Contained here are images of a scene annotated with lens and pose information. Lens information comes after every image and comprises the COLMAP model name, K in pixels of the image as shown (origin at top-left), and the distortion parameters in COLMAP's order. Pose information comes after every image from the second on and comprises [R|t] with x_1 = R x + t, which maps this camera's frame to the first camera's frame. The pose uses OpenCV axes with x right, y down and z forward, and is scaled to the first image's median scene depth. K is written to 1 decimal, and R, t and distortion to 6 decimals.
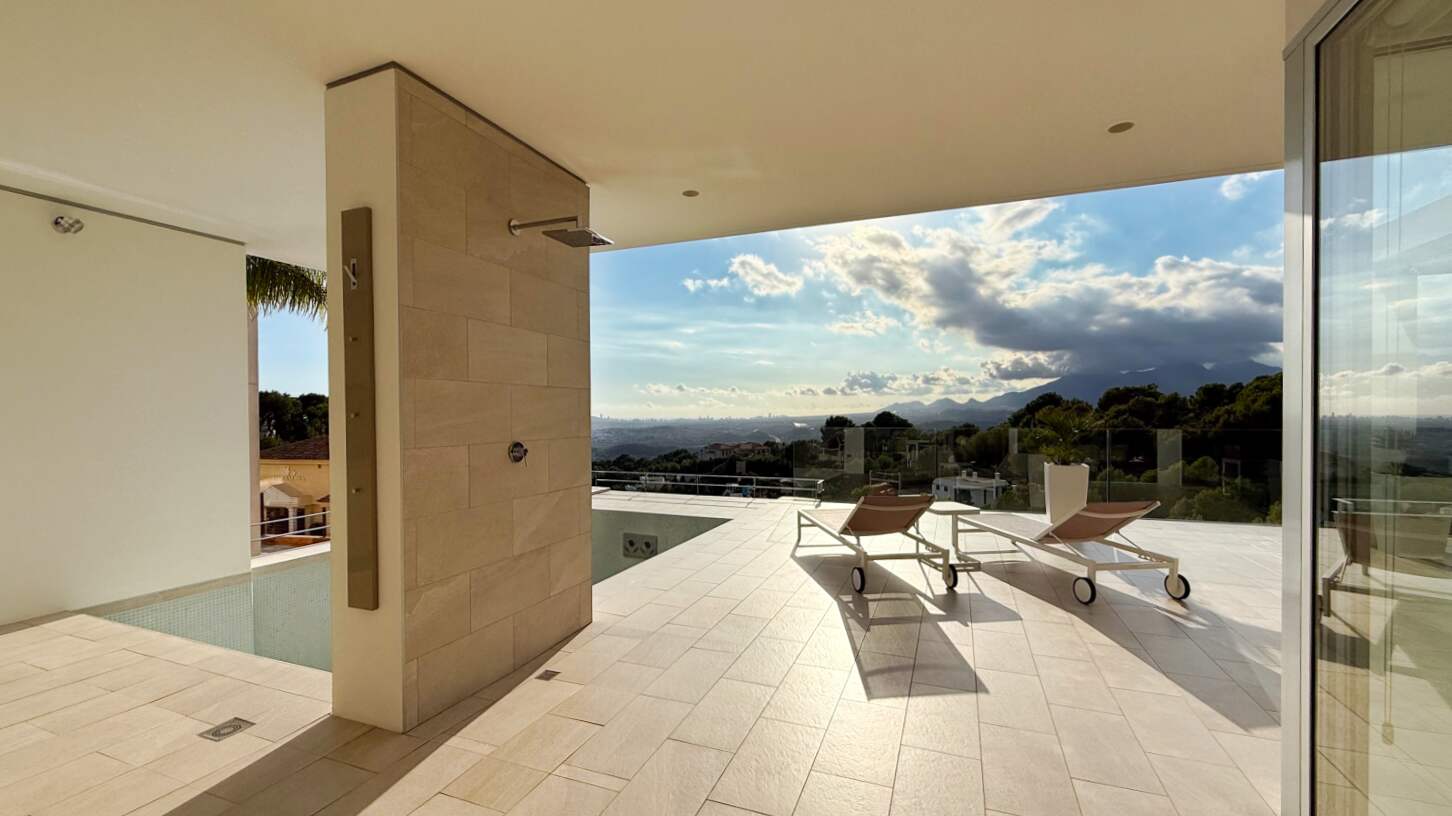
lens RADIAL K [[595.6, 0, 720.0], [0, 595.6, 425.9], [0, 0, 1]] dist [0.001052, 0.000069]
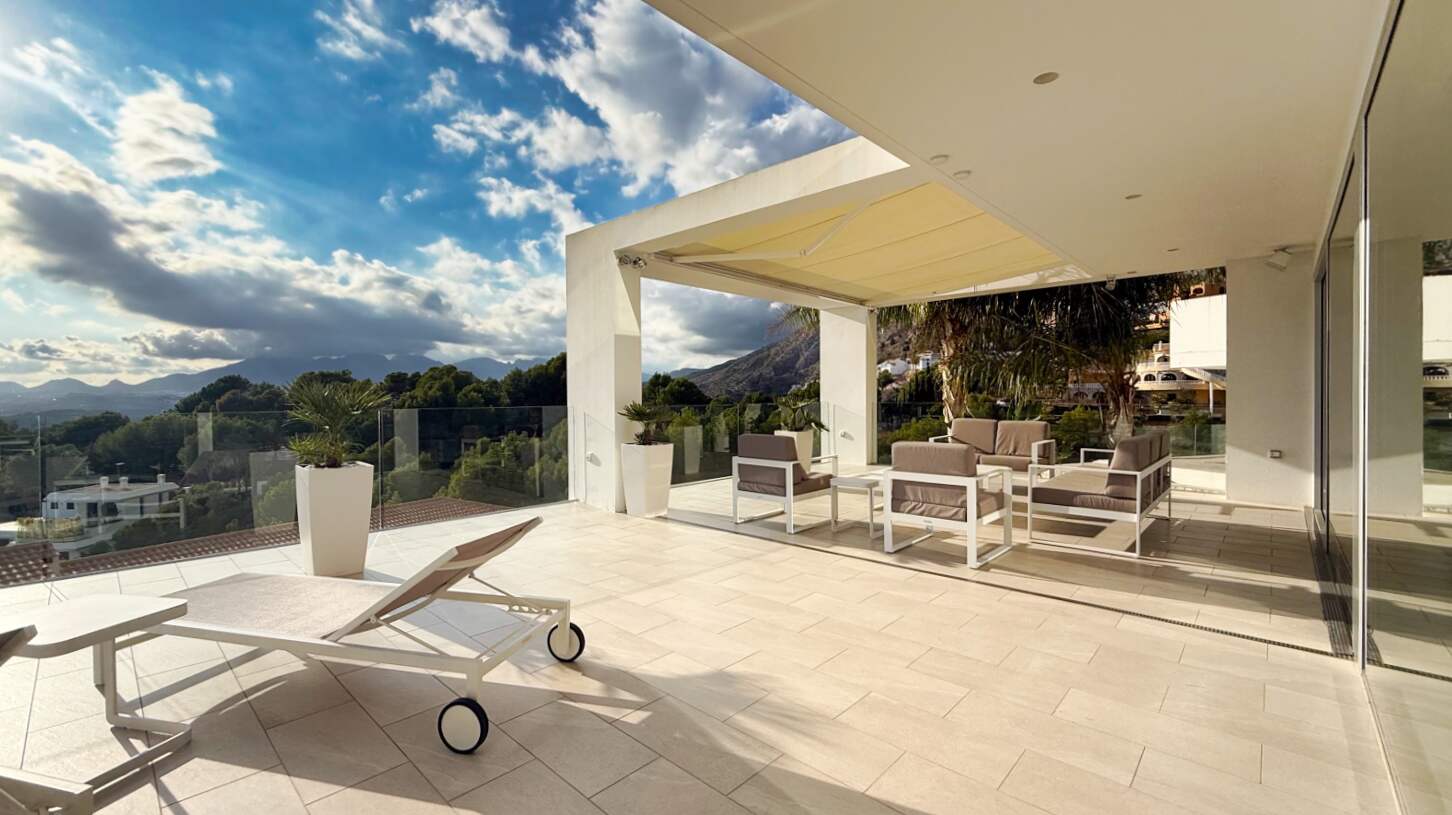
lens RADIAL K [[595.6, 0, 720.1], [0, 595.6, 400.6], [0, 0, 1]] dist [0.001052, 0.000069]
pose [[0.369907, -0.004992, 0.929056, 0.219983], [0.022155, 0.999749, -0.003450, 0.011398], [-0.928805, 0.021859, 0.369924, 0.583123]]
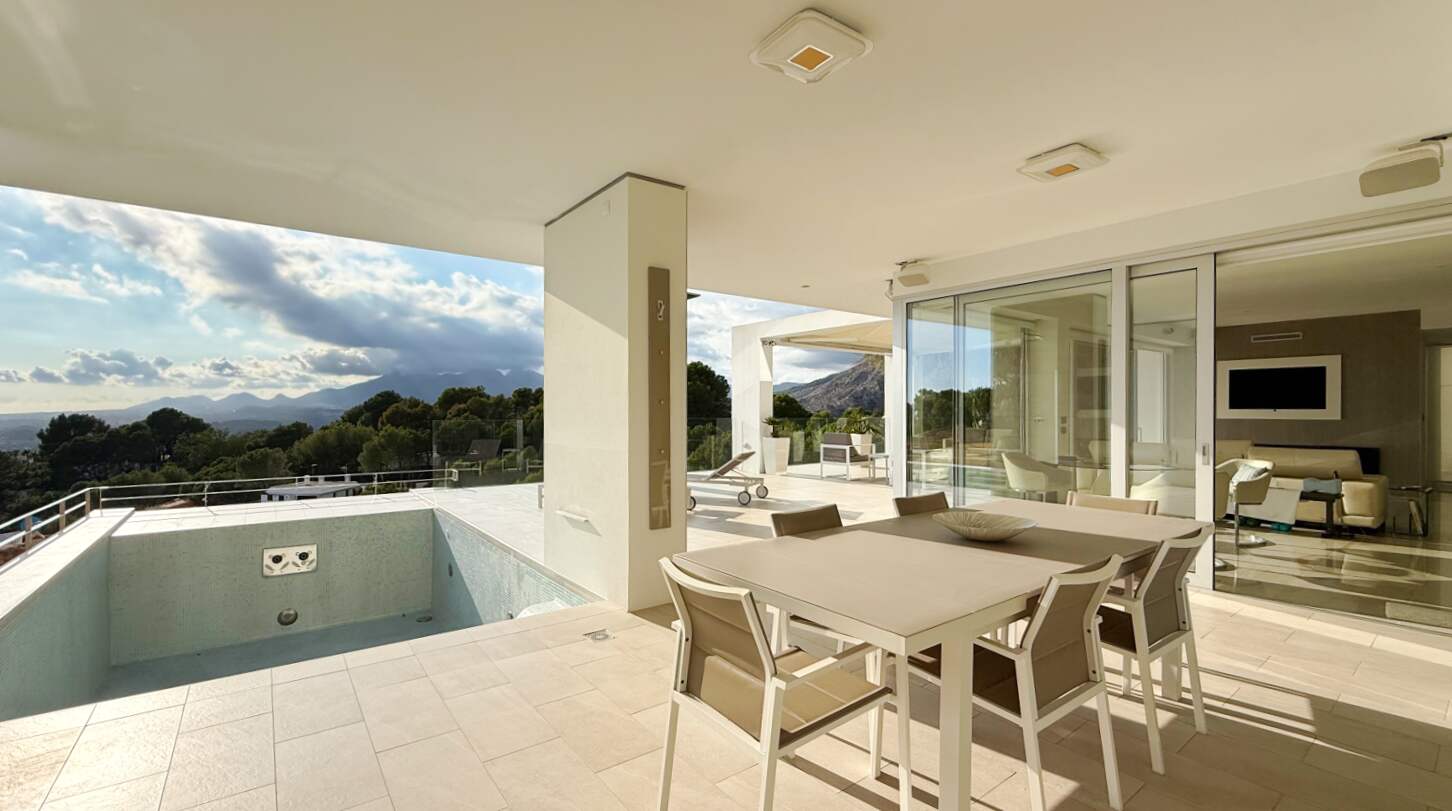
lens RADIAL K [[595.6, 0, 735.7], [0, 595.6, 410.8], [0, 0, 1]] dist [0.001052, 0.000069]
pose [[0.497961, 0.004523, 0.867188, -1.048312], [0.015136, 0.999789, -0.013906, 0.017693], [-0.867068, 0.020050, 0.497787, 0.043945]]
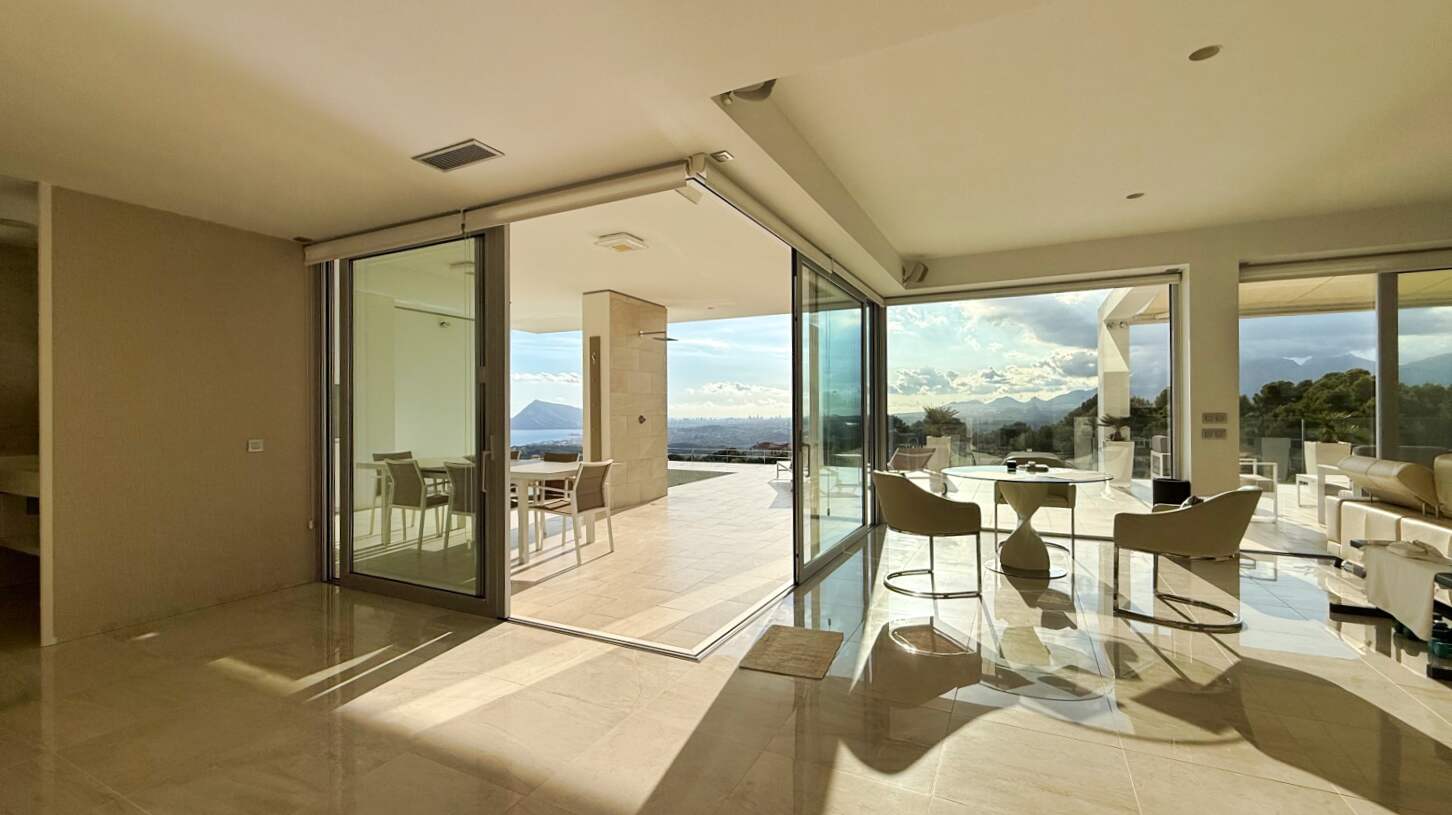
lens RADIAL K [[595.6, 0, 715.3], [0, 595.6, 409.0], [0, 0, 1]] dist [0.001052, 0.000069]
pose [[0.995877, -0.000795, -0.090707, 0.154191], [-0.001663, 0.999633, -0.027021, 0.047777], [0.090695, 0.027060, 0.995511, -1.106903]]
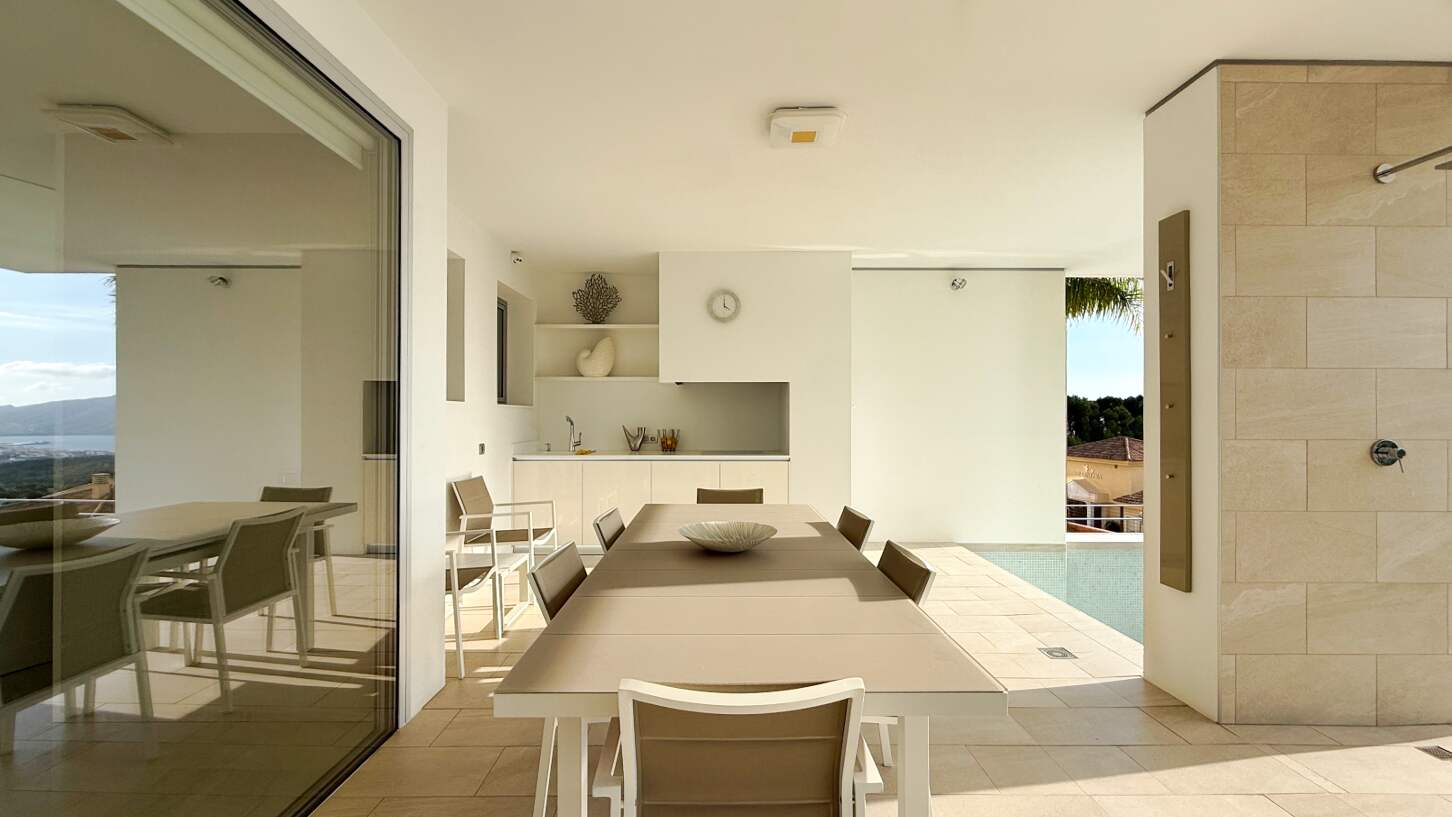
lens RADIAL K [[595.6, 0, 712.3], [0, 595.6, 414.4], [0, 0, 1]] dist [0.001052, 0.000069]
pose [[0.379323, -0.001097, -0.925264, 0.039385], [-0.024165, 0.999646, -0.011092, 0.015782], [0.924949, 0.026567, 0.379162, -0.096089]]
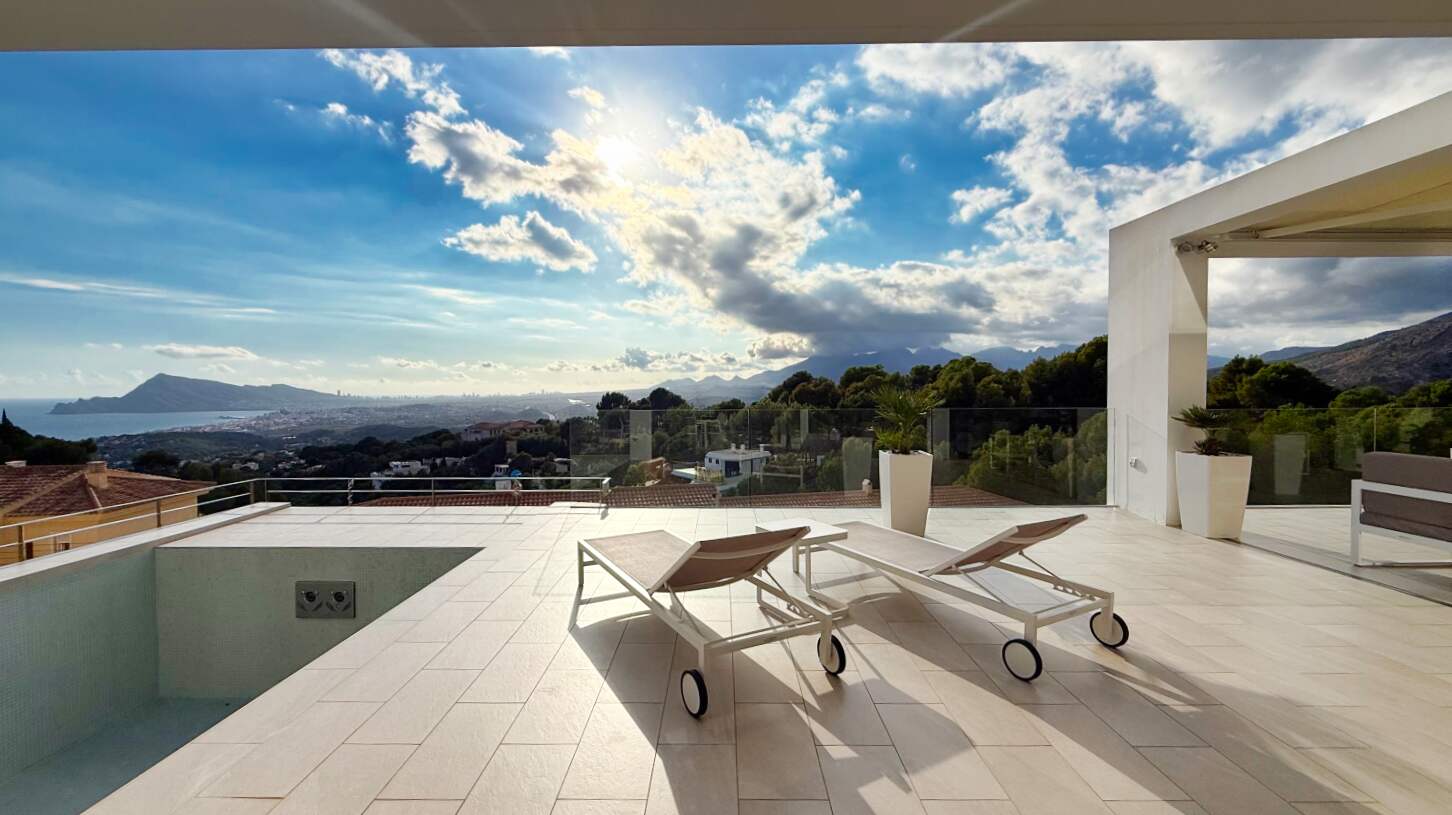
lens RADIAL K [[595.6, 0, 719.5], [0, 595.6, 406.1], [0, 0, 1]] dist [0.001052, 0.000069]
pose [[0.931847, -0.010724, 0.362693, 0.055973], [0.008400, 0.999933, 0.007983, -0.013912], [-0.362754, -0.004392, 0.931875, 0.480339]]
